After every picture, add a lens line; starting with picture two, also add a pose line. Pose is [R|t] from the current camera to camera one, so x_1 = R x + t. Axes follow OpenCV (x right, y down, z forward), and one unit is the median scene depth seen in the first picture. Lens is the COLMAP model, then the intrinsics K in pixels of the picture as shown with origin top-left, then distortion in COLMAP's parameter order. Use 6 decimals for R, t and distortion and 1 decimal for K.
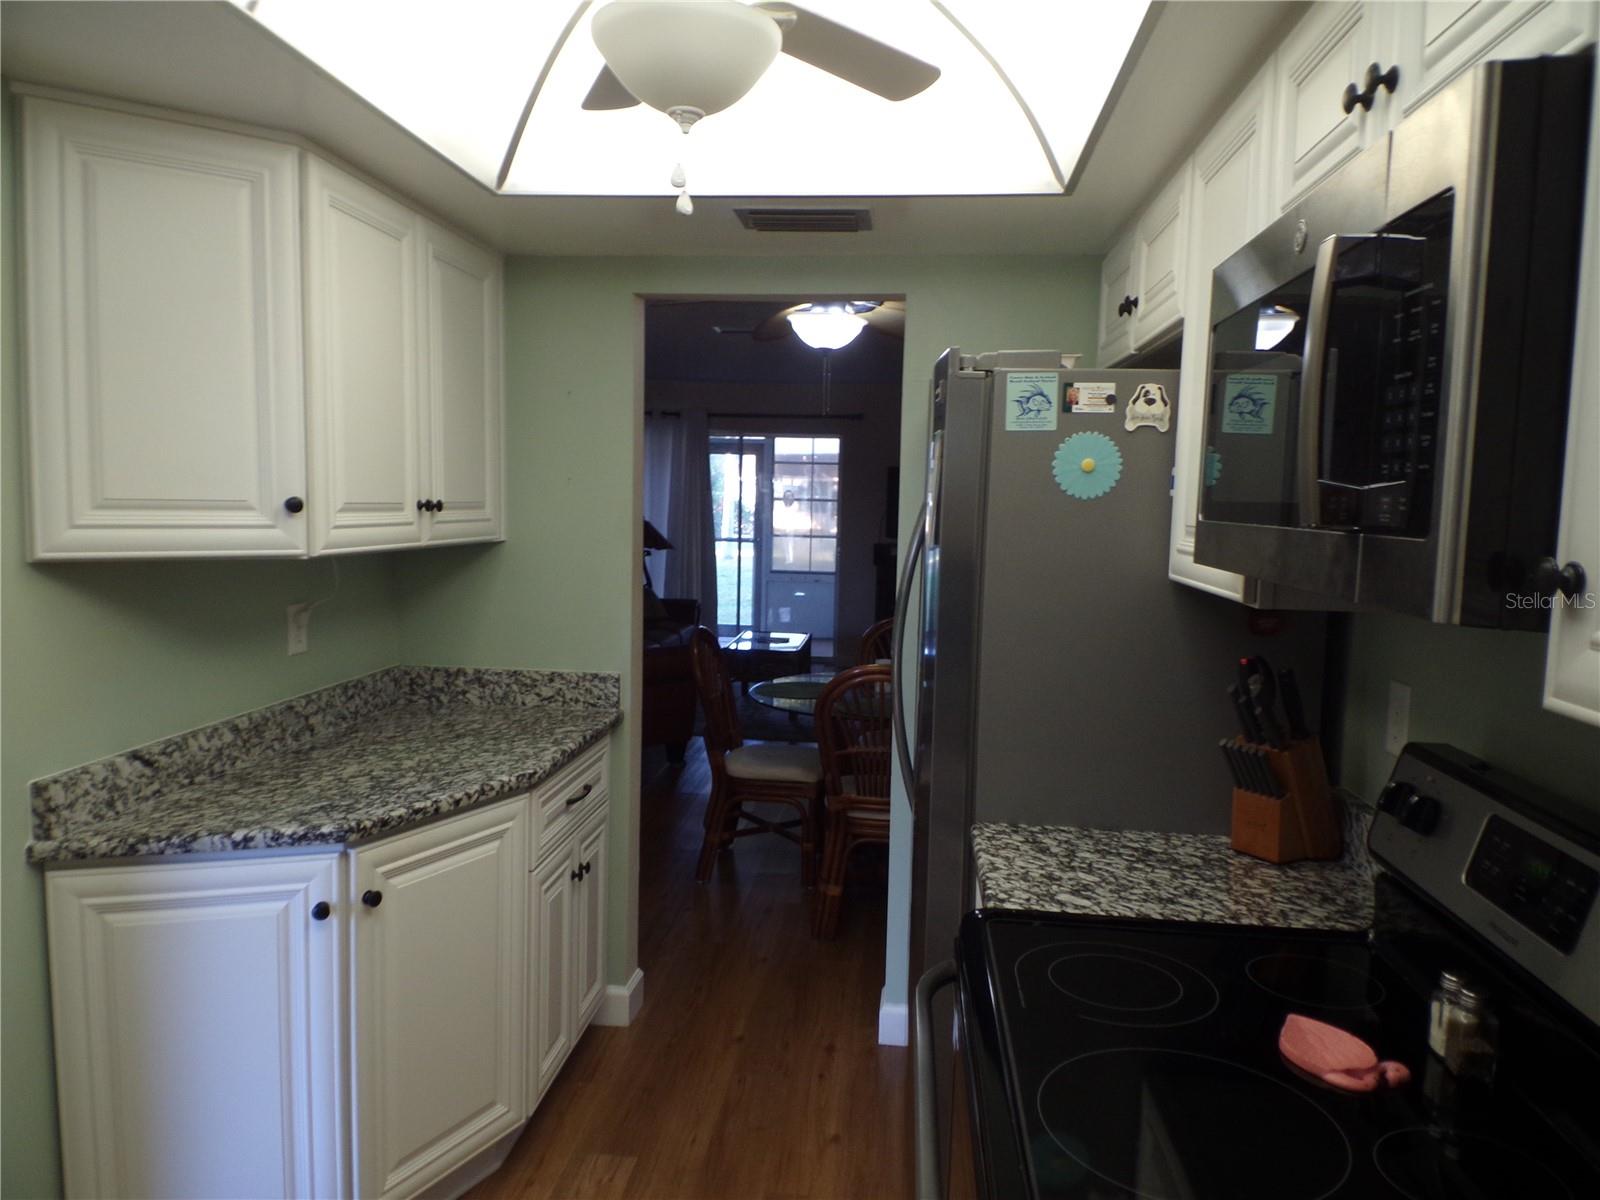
lens RADIAL K [[1115.3, 0, 808.4], [0, 1115.3, 599.3], [0, 0, 1]] dist [0.131706, -0.192592]
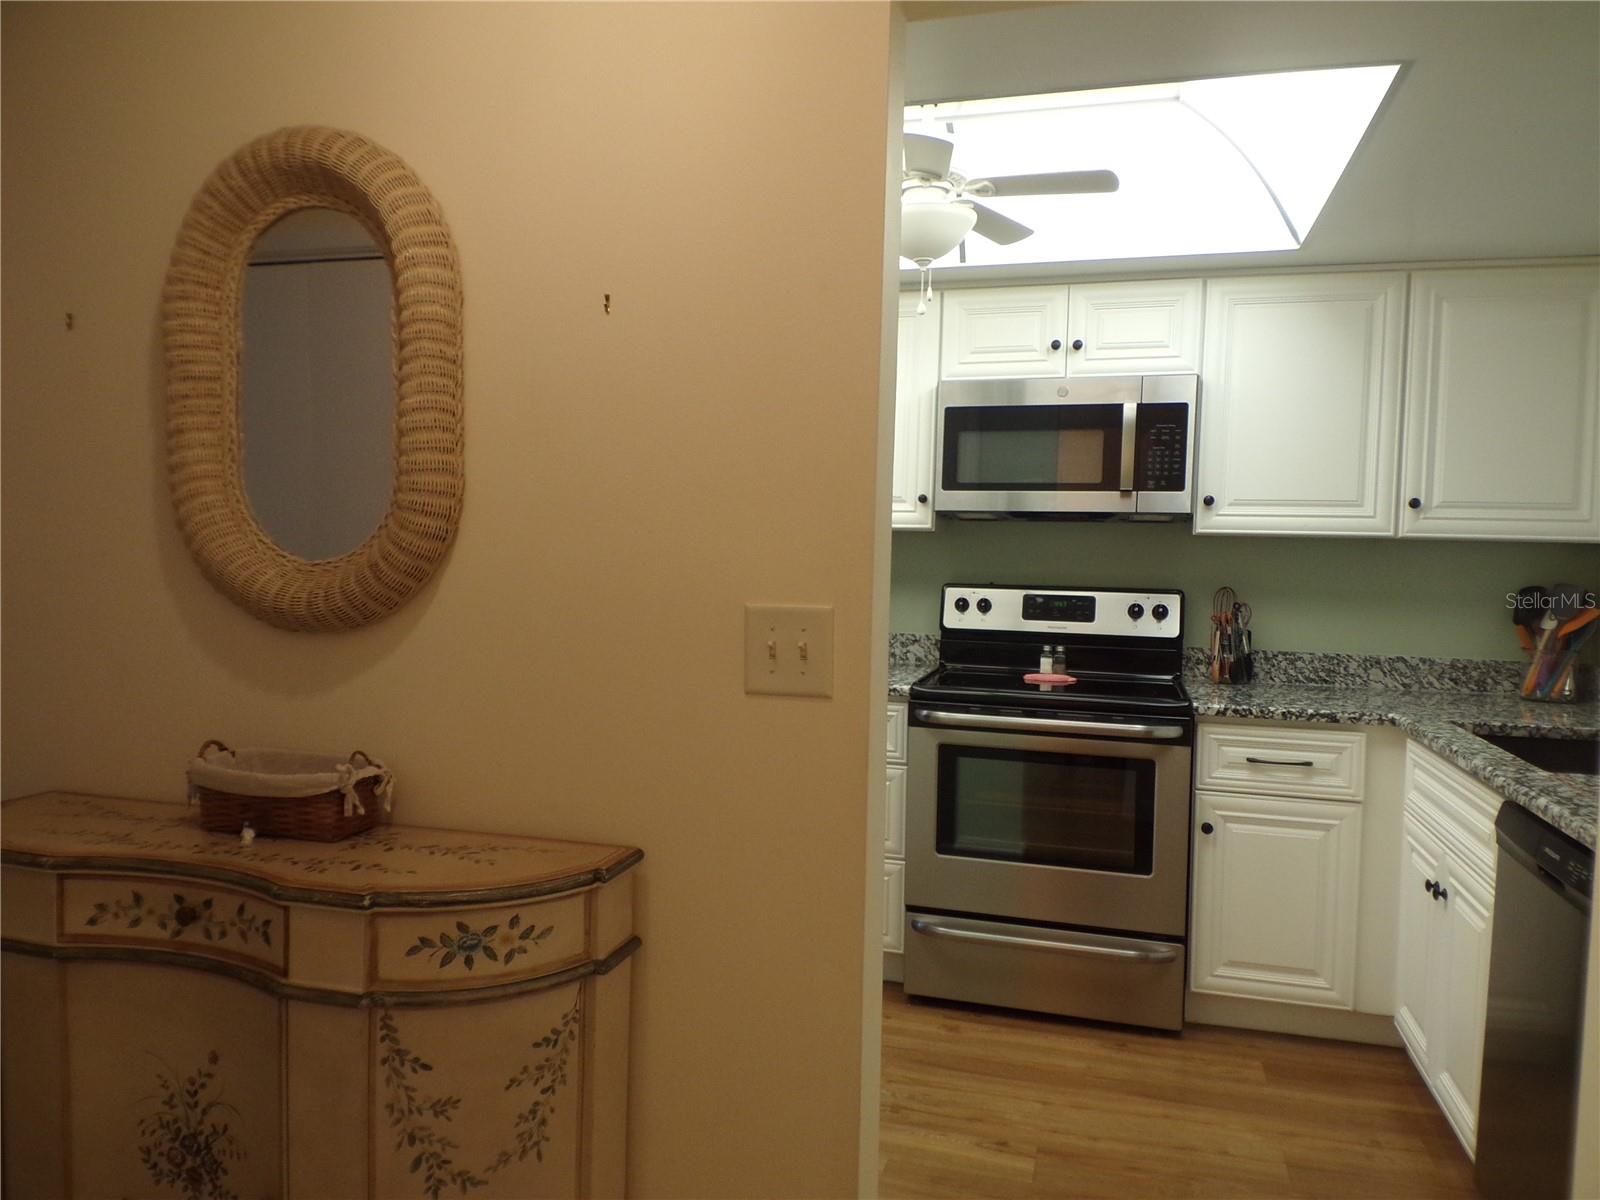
lens RADIAL K [[1118.7, 0, 797.2], [0, 1118.7, 598.8], [0, 0, 1]] dist [0.119524, -0.195052]
pose [[0.176753, -0.065635, 0.982064, -1.420674], [0.075905, 0.995712, 0.052886, 0.003947], [-0.981324, 0.065195, 0.180977, 0.652606]]
